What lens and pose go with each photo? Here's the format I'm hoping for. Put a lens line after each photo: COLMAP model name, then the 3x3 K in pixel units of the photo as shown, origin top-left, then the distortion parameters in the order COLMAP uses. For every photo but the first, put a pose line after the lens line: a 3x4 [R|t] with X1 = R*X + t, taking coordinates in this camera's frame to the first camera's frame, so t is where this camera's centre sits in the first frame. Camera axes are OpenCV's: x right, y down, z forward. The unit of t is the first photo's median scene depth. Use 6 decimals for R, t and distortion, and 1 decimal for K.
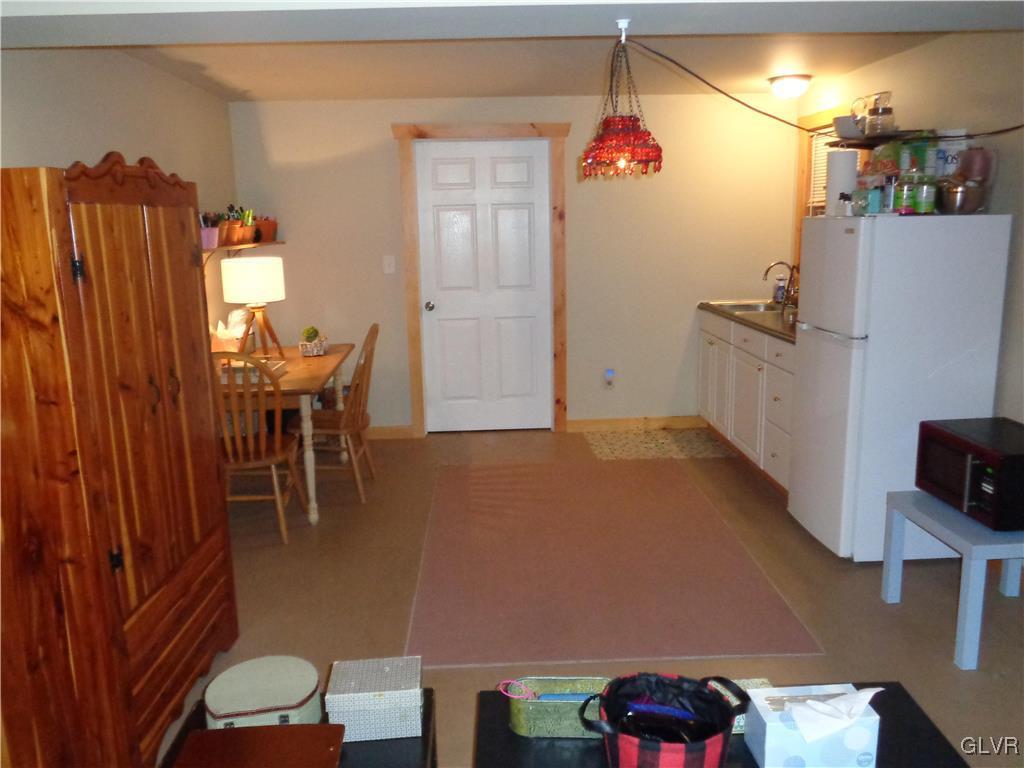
lens RADIAL K [[828.3, 0, 513.3], [0, 828.3, 382.6], [0, 0, 1]] dist [0.000553, -0.008471]
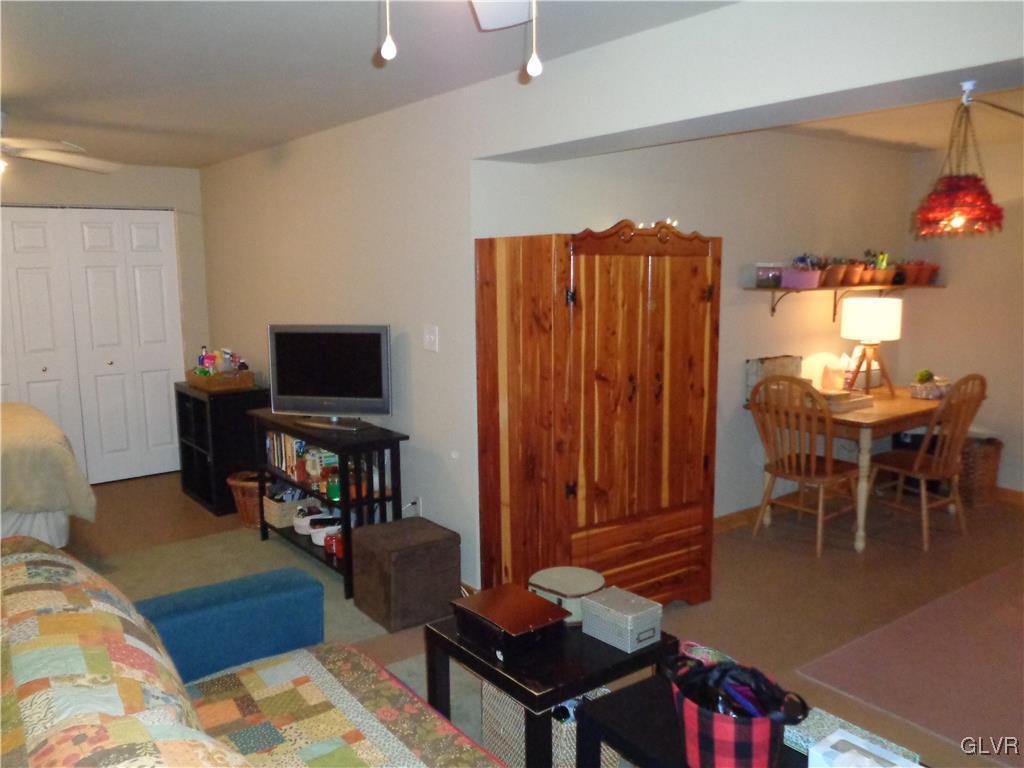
lens RADIAL K [[828.3, 0, 513.8], [0, 828.3, 386.5], [0, 0, 1]] dist [0.000553, -0.008471]
pose [[0.570700, 0.144093, -0.808417, 0.630521], [-0.171933, 0.983630, 0.053947, -0.032798], [0.802957, 0.108206, 0.586133, 0.010351]]
